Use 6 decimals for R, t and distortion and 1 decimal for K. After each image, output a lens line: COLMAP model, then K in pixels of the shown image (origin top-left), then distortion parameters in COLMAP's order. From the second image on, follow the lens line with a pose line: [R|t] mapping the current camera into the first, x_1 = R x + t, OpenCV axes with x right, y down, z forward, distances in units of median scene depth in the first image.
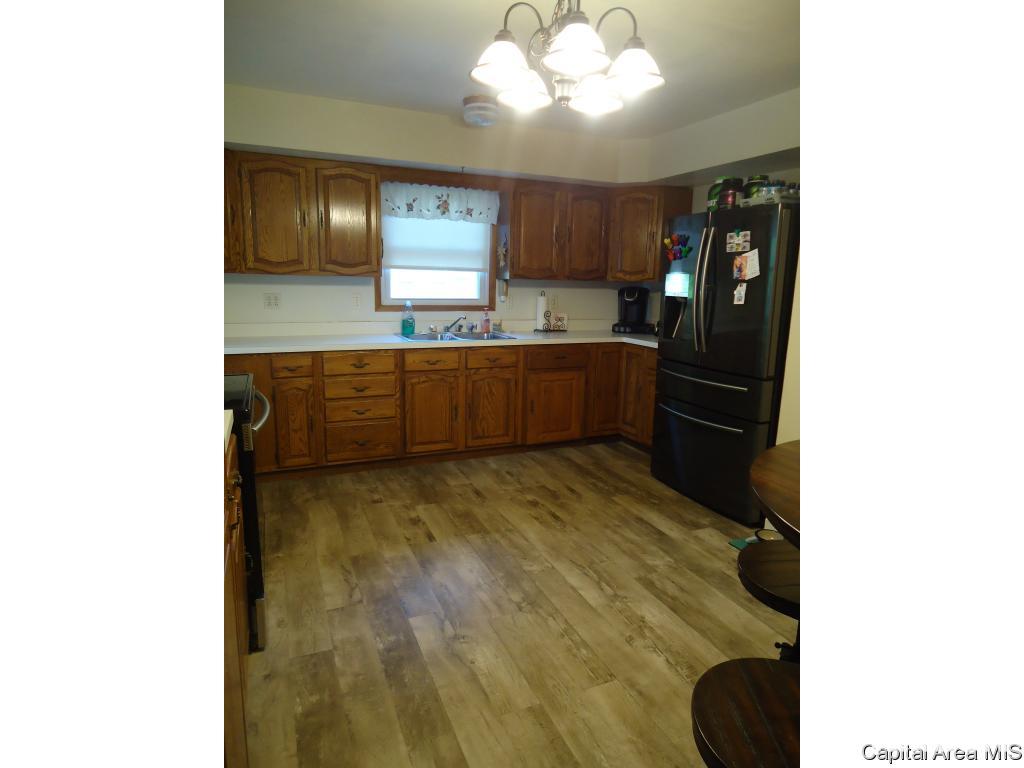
lens RADIAL K [[553.7, 0, 514.1], [0, 553.7, 383.6], [0, 0, 1]] dist [-0.005220, 0.000406]
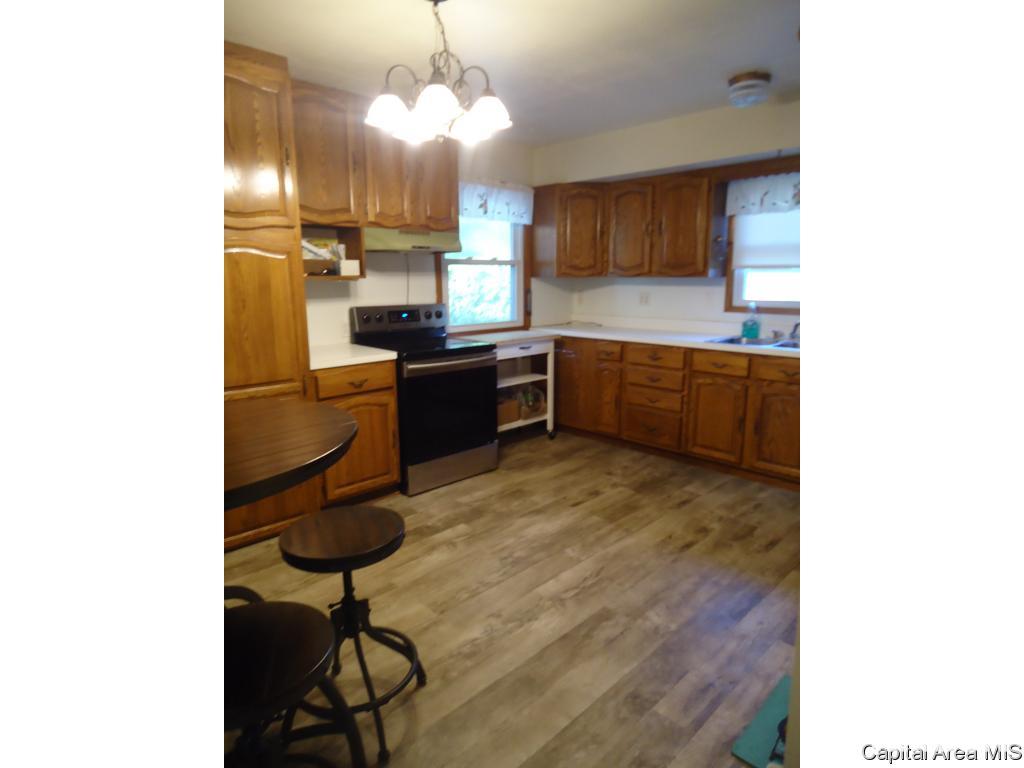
lens RADIAL K [[553.7, 0, 514.1], [0, 553.7, 383.6], [0, 0, 1]] dist [-0.005220, 0.000406]
pose [[0.358117, 0.155688, -0.920605, 0.685216], [-0.165202, 0.981009, 0.101639, -0.051908], [0.918945, 0.115687, 0.377036, 0.354293]]
